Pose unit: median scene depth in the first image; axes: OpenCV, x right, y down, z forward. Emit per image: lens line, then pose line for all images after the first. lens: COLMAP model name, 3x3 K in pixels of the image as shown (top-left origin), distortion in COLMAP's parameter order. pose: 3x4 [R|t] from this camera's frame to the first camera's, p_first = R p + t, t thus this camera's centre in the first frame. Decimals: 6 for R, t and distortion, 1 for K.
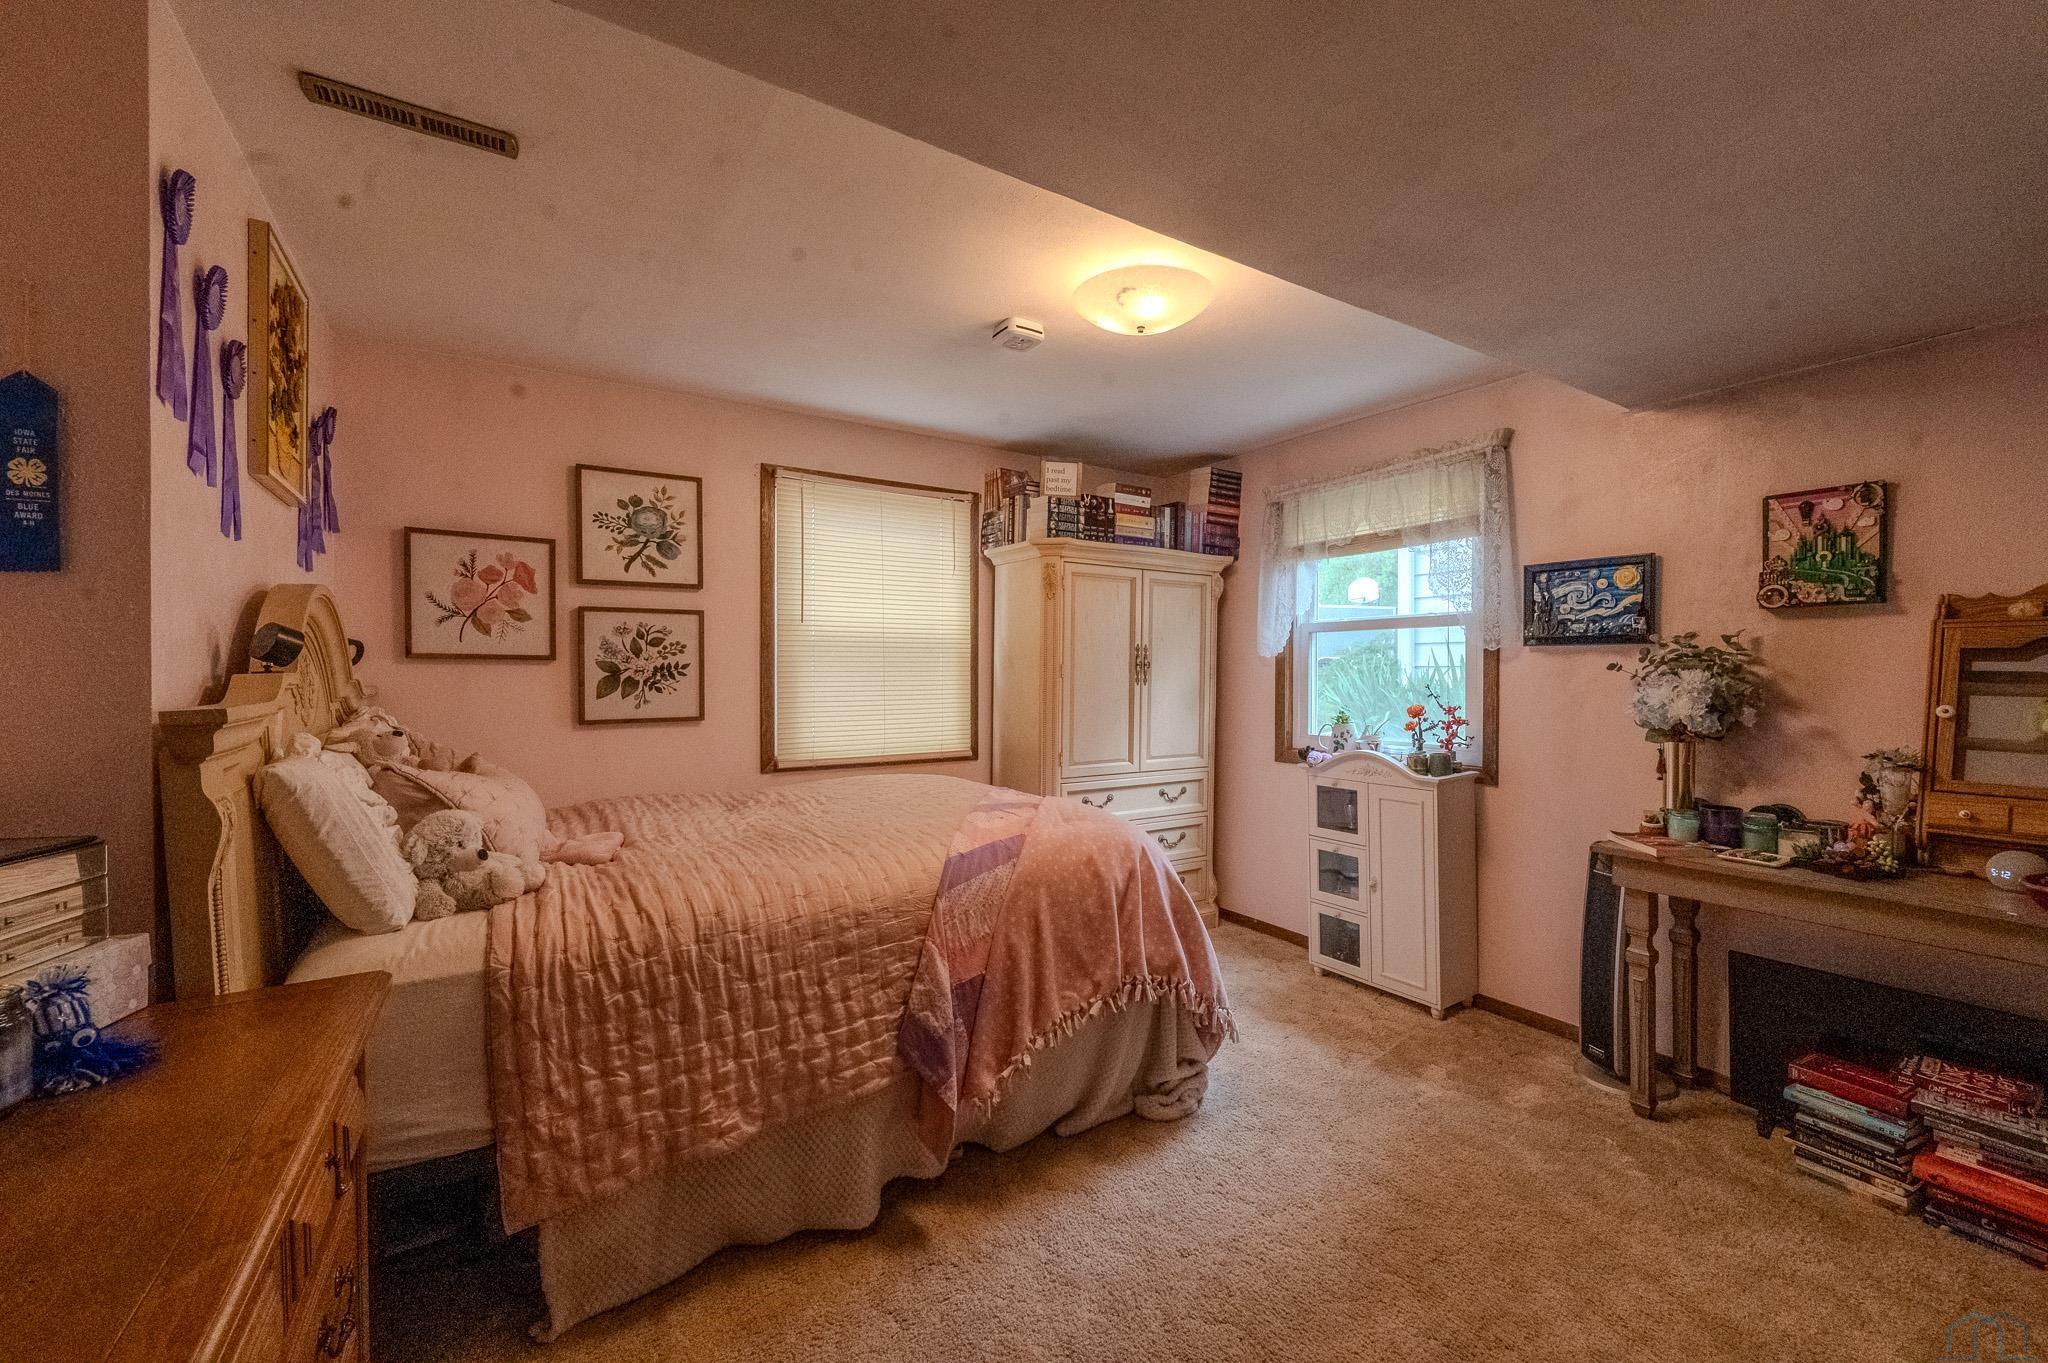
lens RADIAL K [[804.6, 0, 1024.0], [0, 804.6, 681.5], [0, 0, 1]] dist [-0.000340, -0.000221]
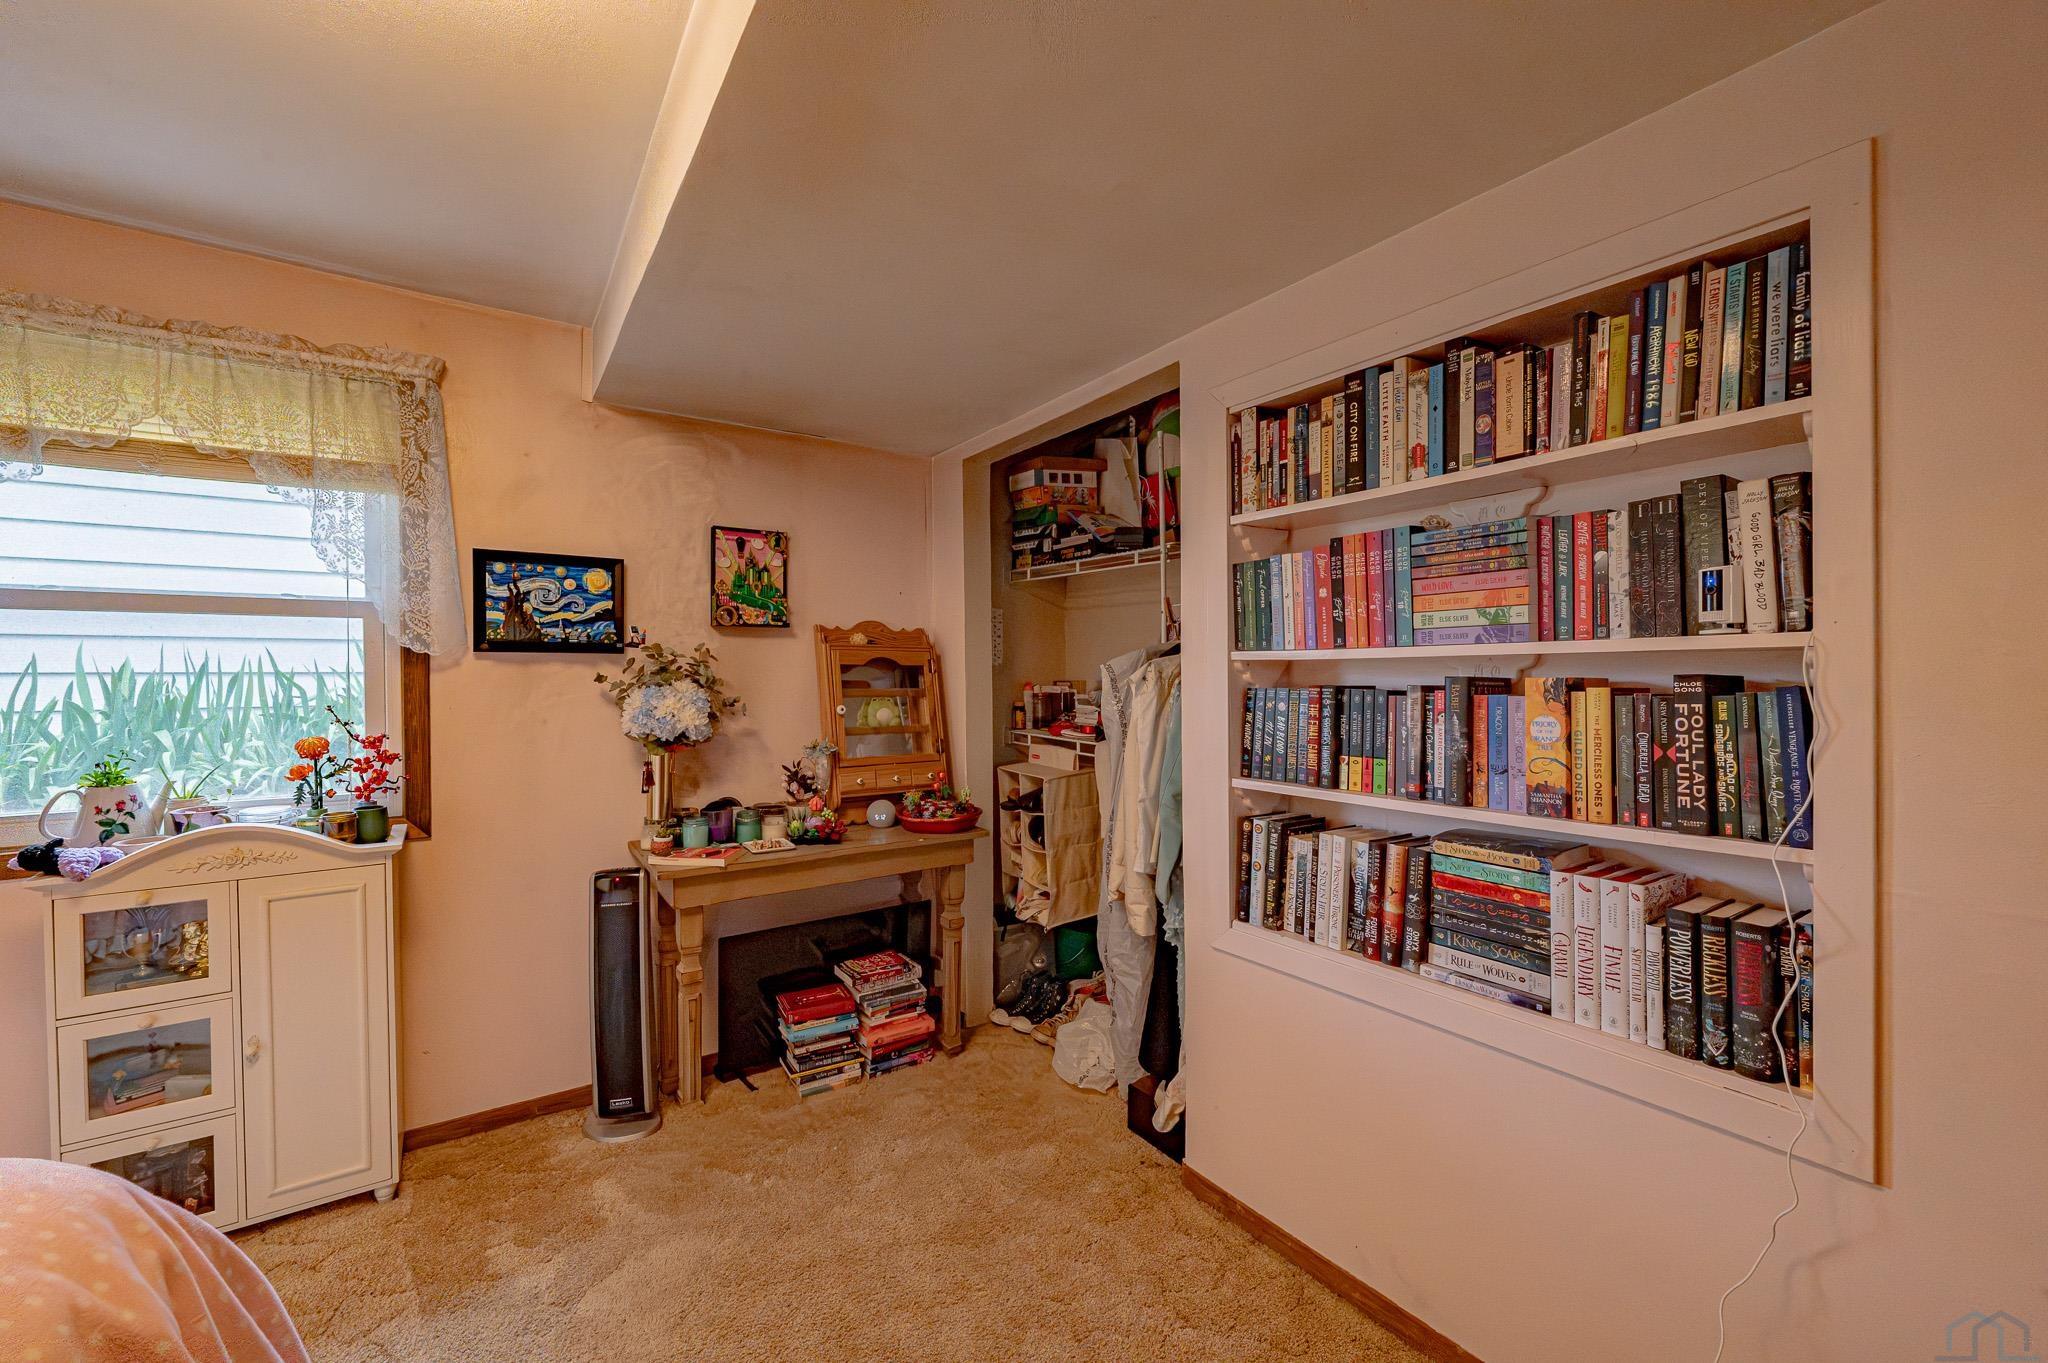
lens RADIAL K [[804.6, 0, 1024.0], [0, 804.6, 681.5], [0, 0, 1]] dist [-0.000340, -0.000221]
pose [[-0.020404, -0.009862, 0.999743, -0.192624], [0.016019, 0.999820, 0.010189, -0.015858], [-0.999663, 0.016223, -0.020242, 0.541670]]
